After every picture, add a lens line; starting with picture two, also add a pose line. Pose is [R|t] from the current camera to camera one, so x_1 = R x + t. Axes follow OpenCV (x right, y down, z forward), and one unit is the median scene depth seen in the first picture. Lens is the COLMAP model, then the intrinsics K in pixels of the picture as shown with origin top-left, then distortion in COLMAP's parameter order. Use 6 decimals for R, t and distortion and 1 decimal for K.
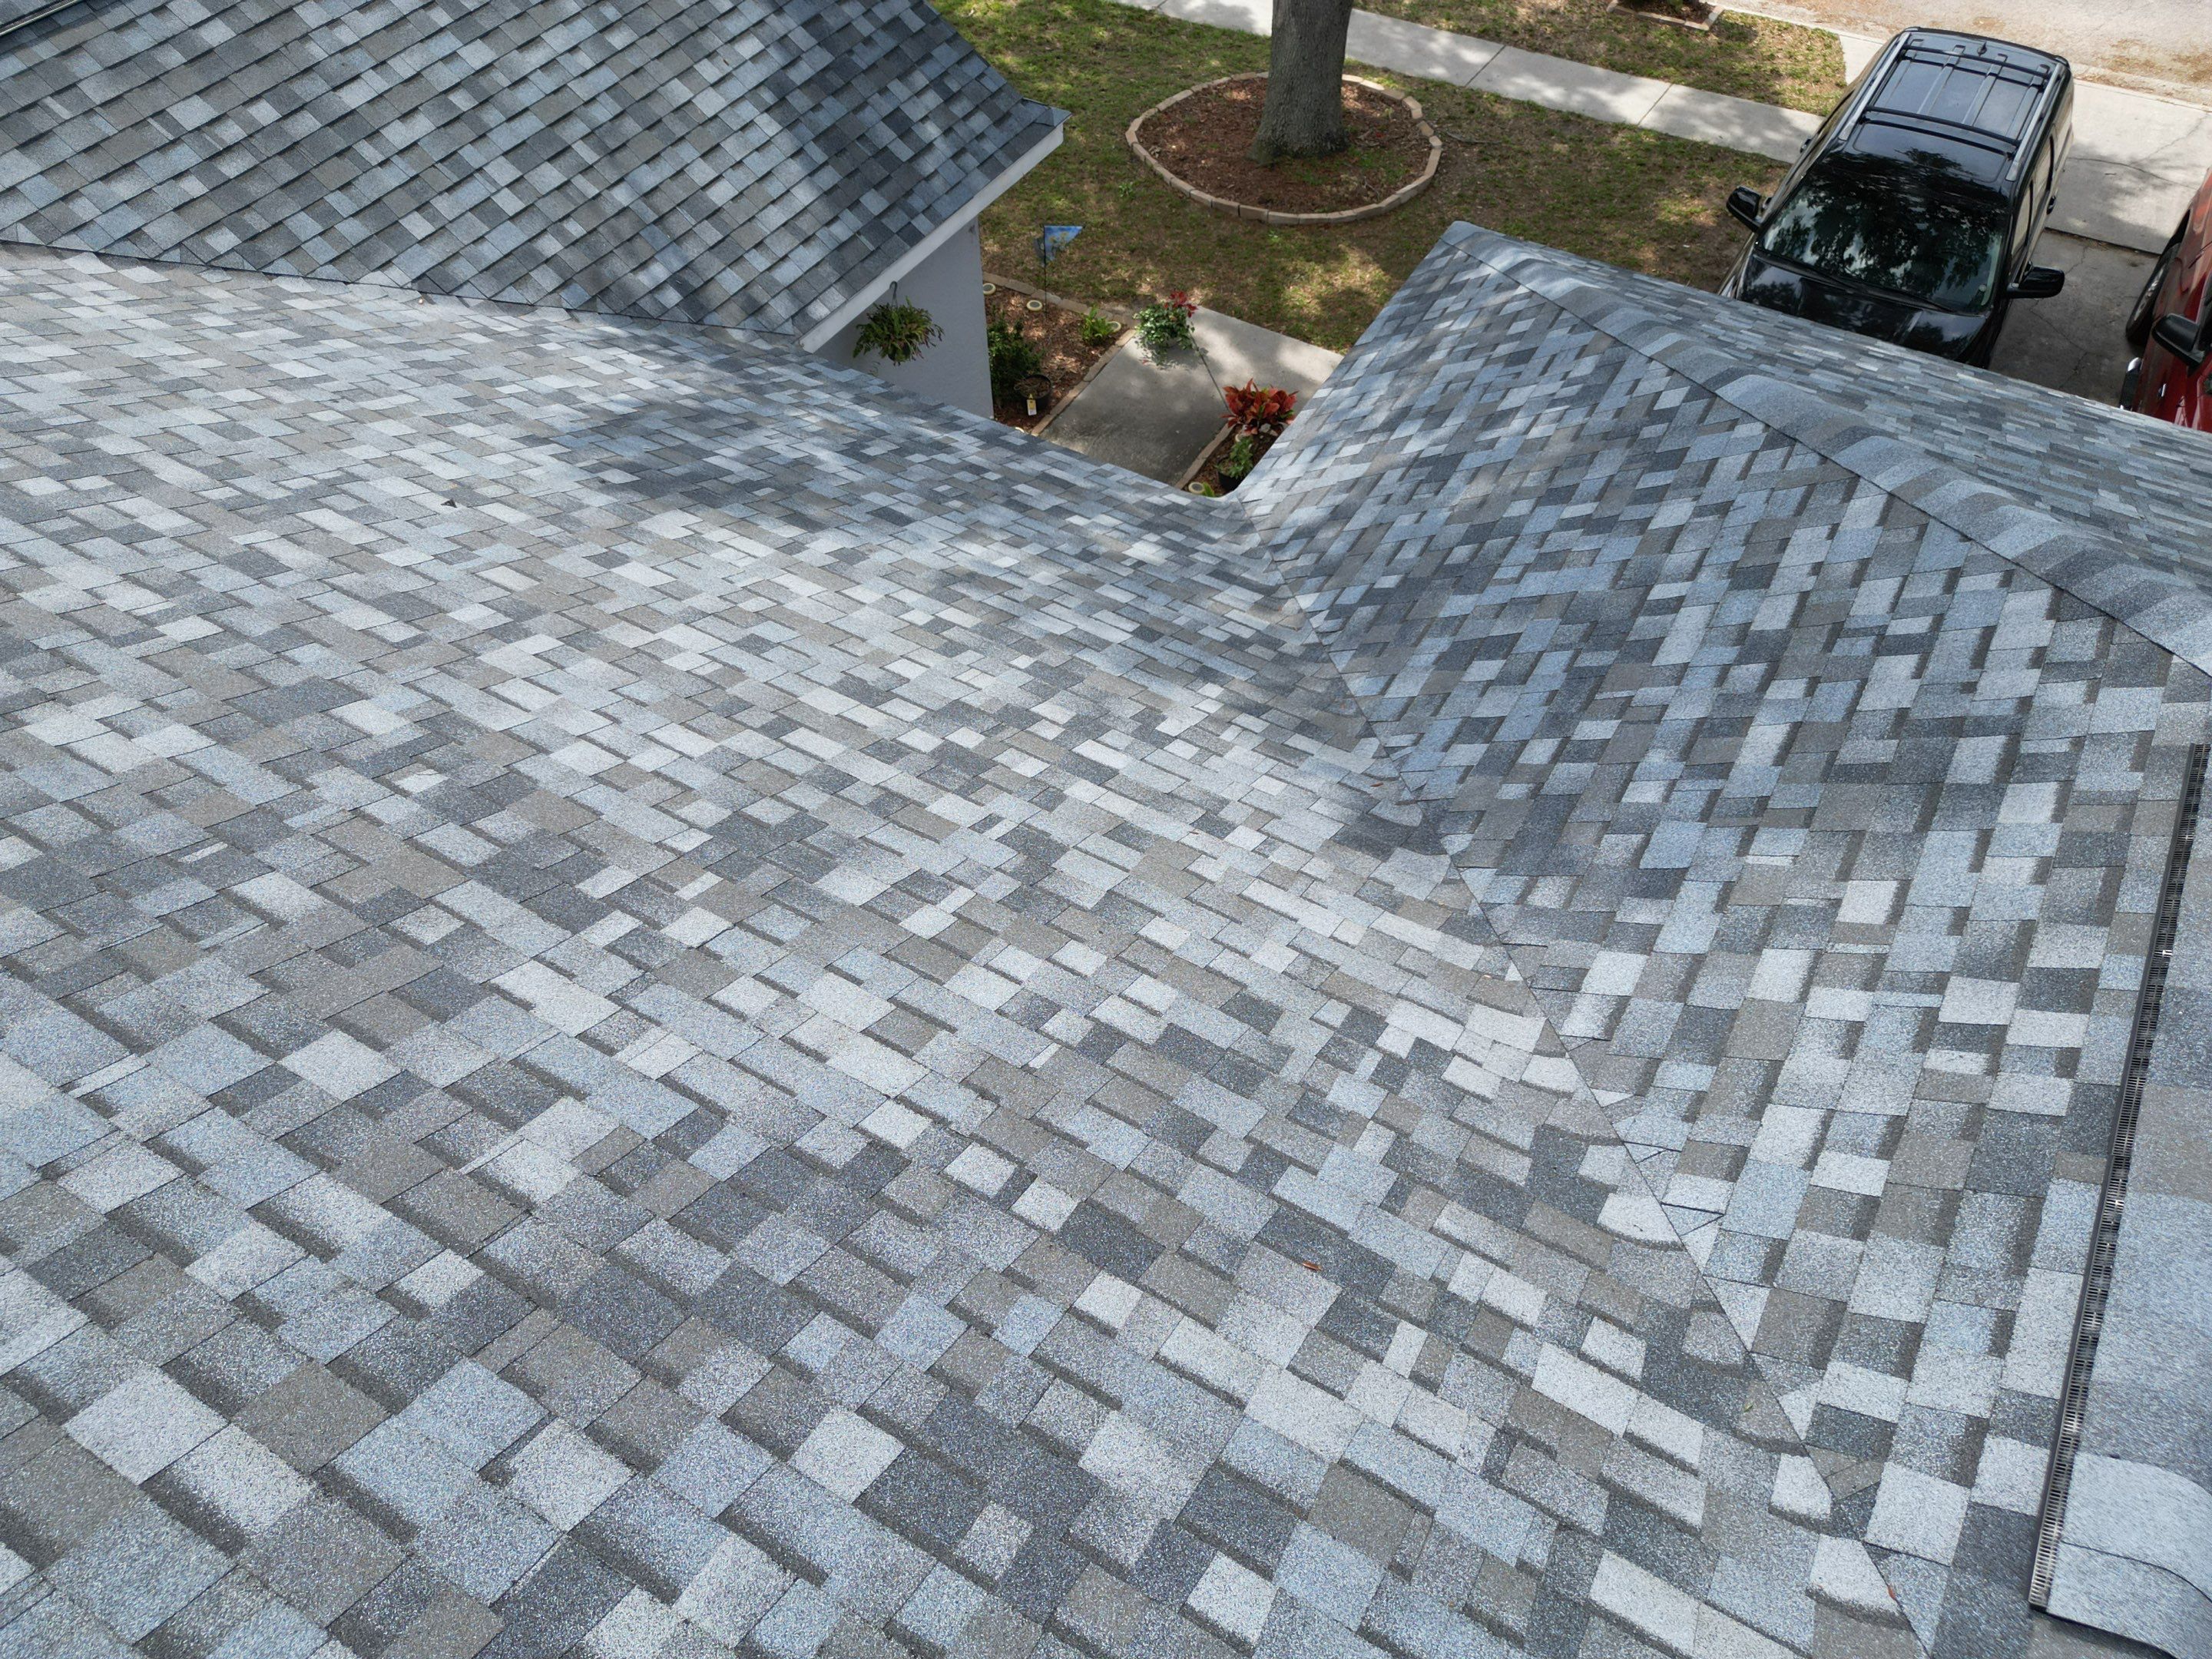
lens RADIAL K [[1553.7, 0, 1112.0], [0, 1553.7, 835.7], [0, 0, 1]] dist [0.060328, -0.052622]
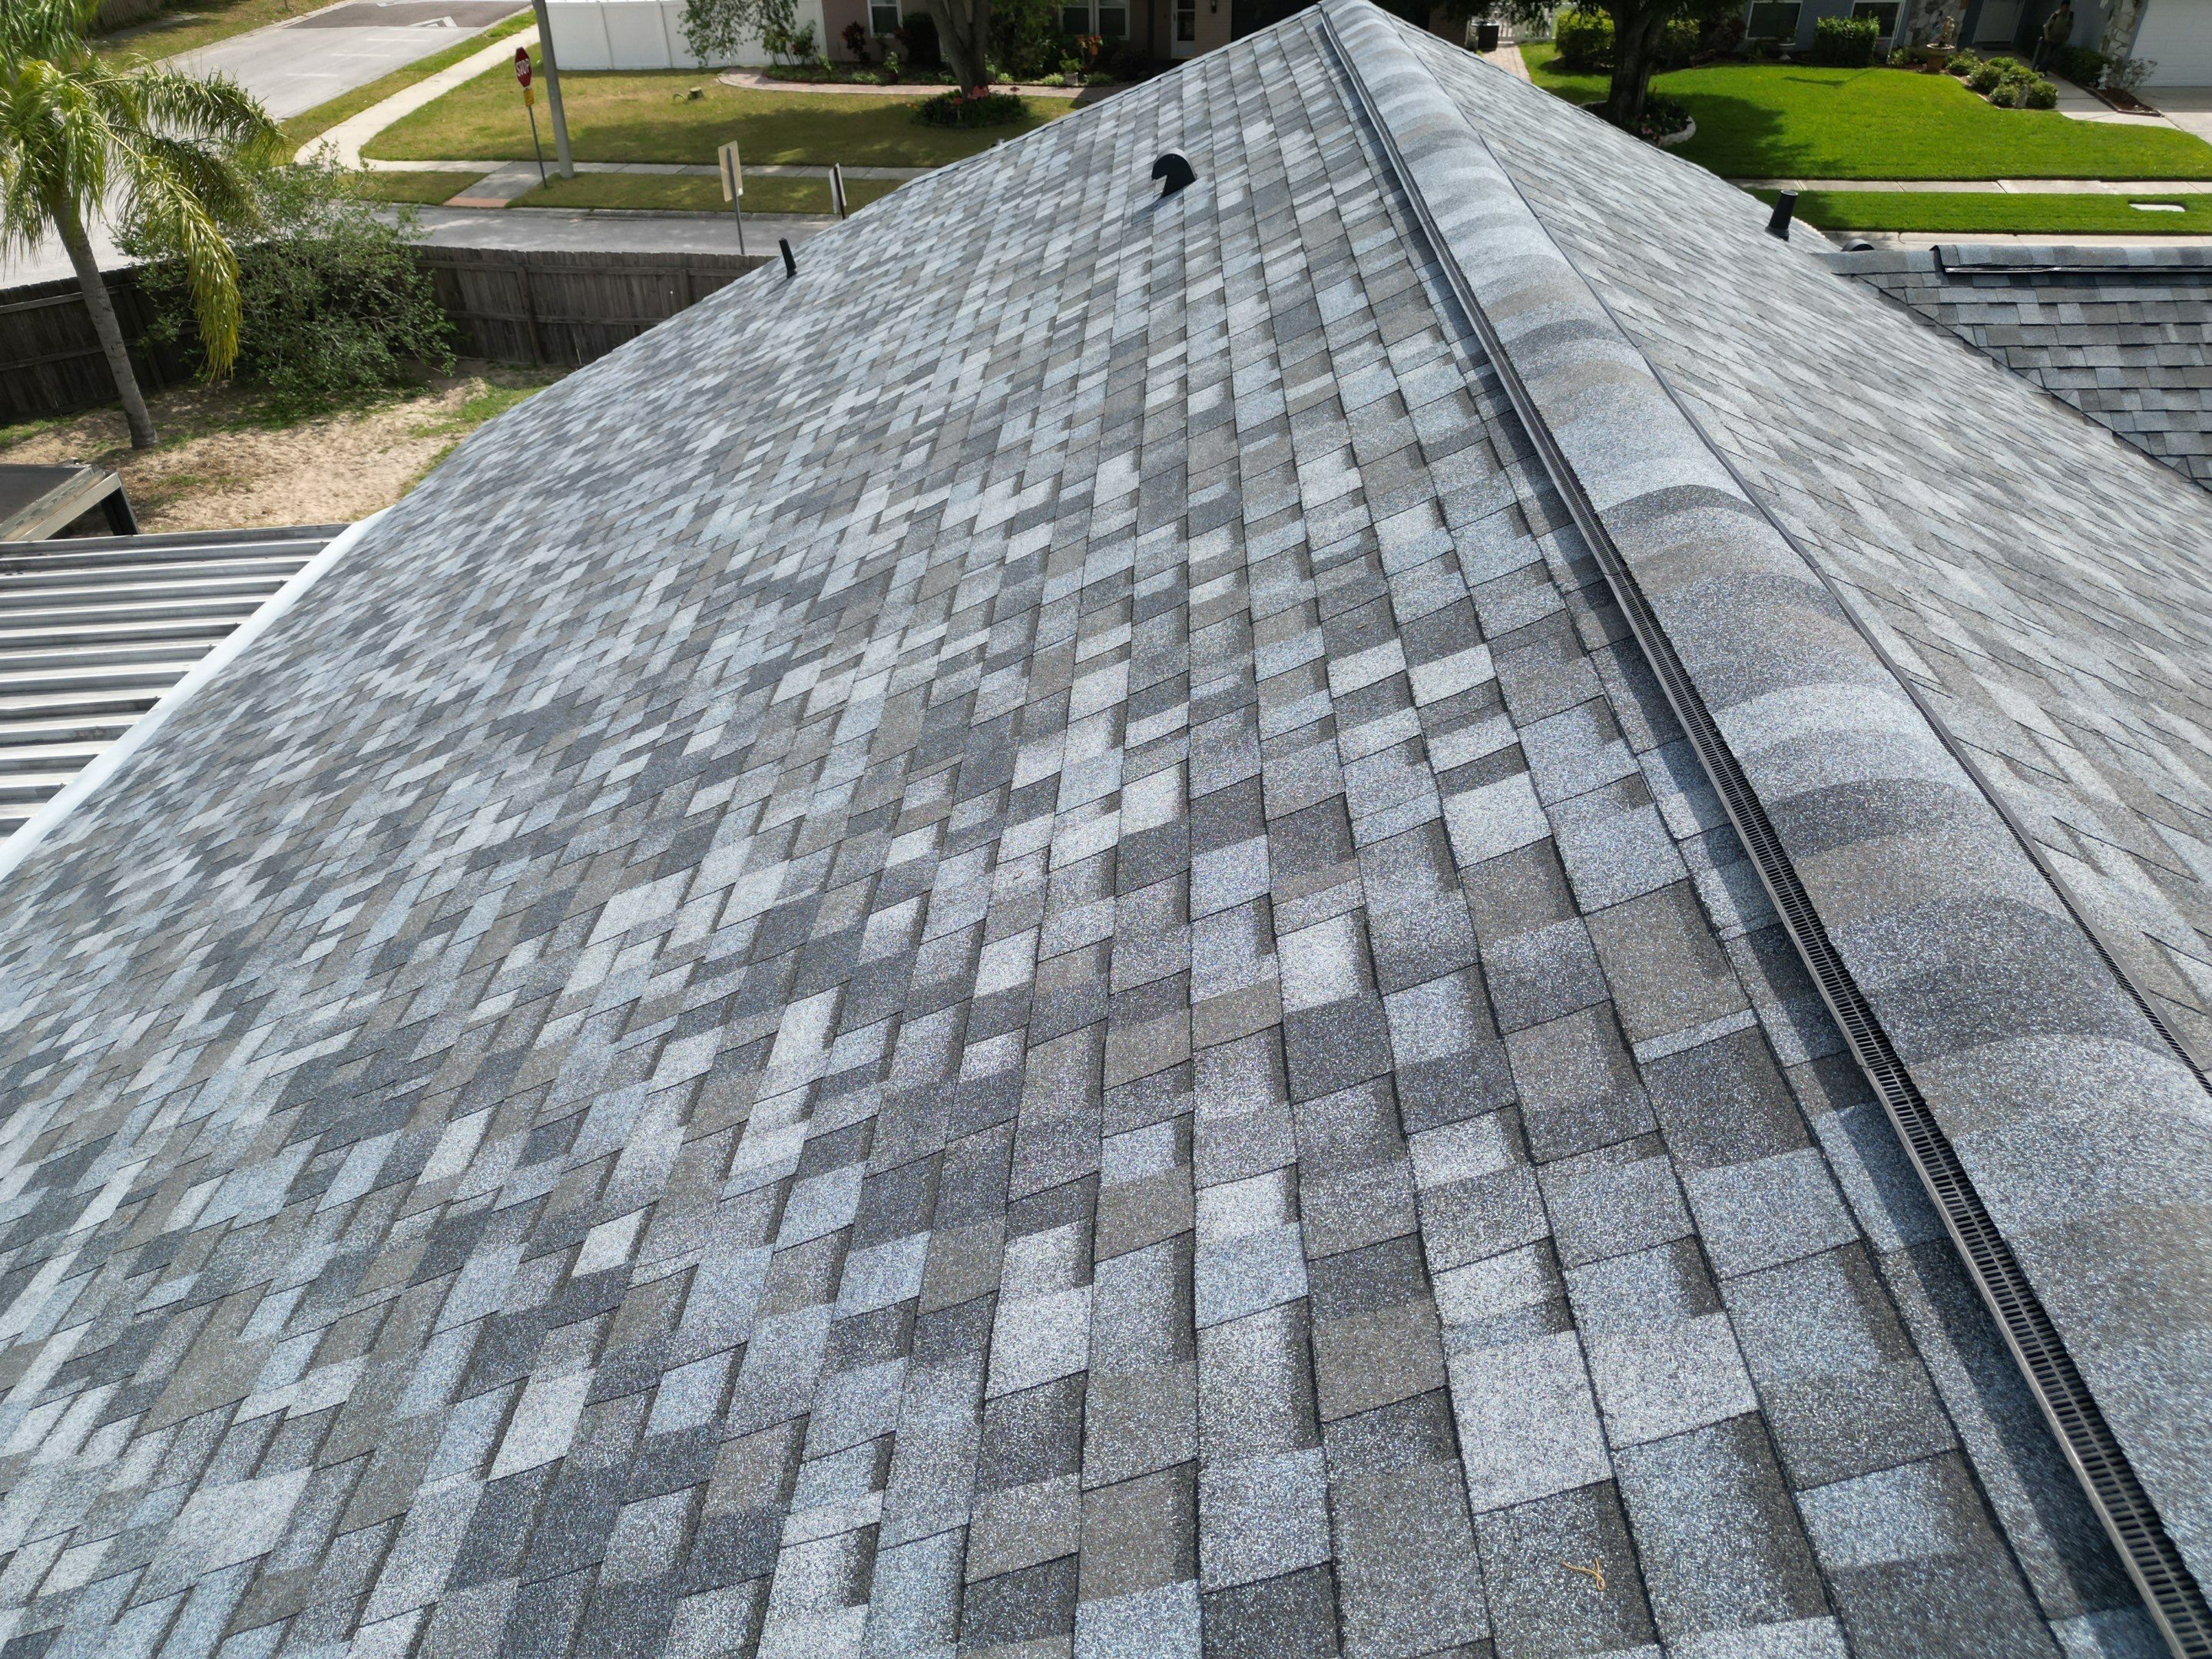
lens RADIAL K [[1553.7, 0, 1105.0], [0, 1553.7, 836.3], [0, 0, 1]] dist [0.060328, -0.052622]
pose [[0.466136, 0.499954, -0.729907, -0.013155], [-0.683770, 0.727112, 0.061368, 0.331533], [0.561405, 0.470483, 0.680787, -0.047088]]
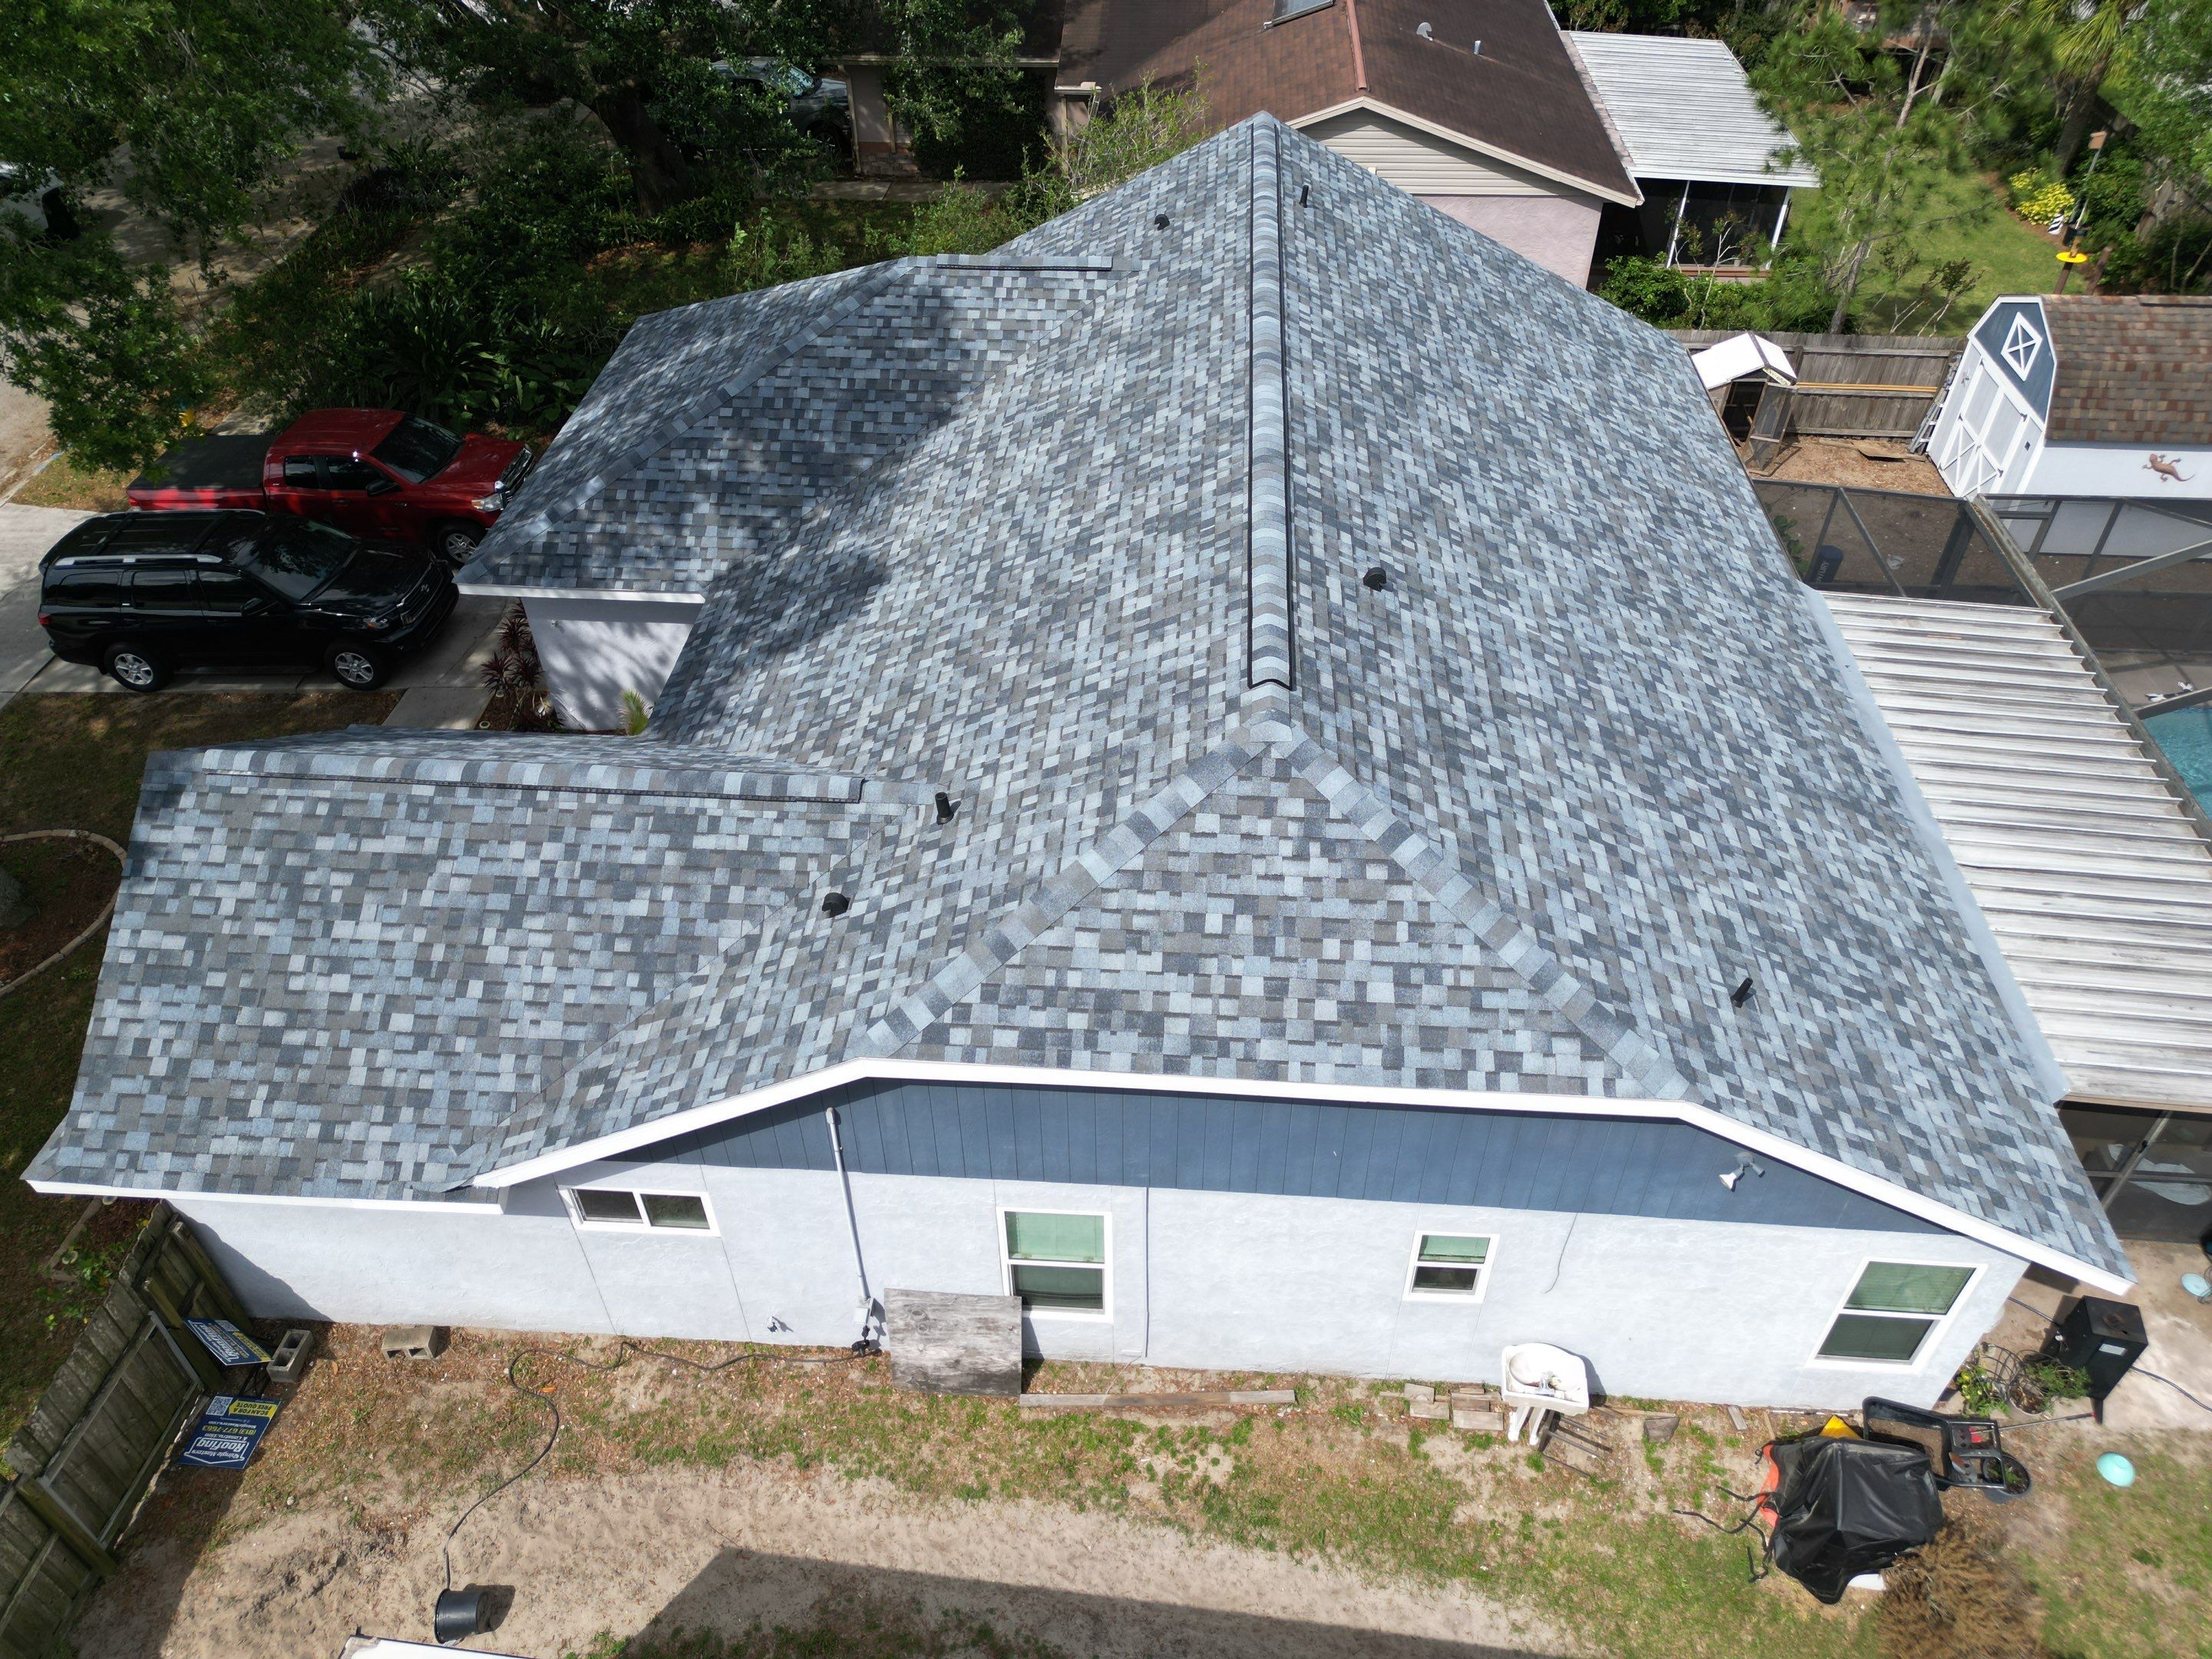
lens RADIAL K [[1553.7, 0, 1107.2], [0, 1553.7, 837.0], [0, 0, 1]] dist [0.060328, -0.052622]
pose [[-0.437243, -0.590353, 0.678455, -2.694984], [0.711670, 0.234111, 0.662358, -1.702203], [-0.549859, 0.772448, 0.317773, 0.323181]]
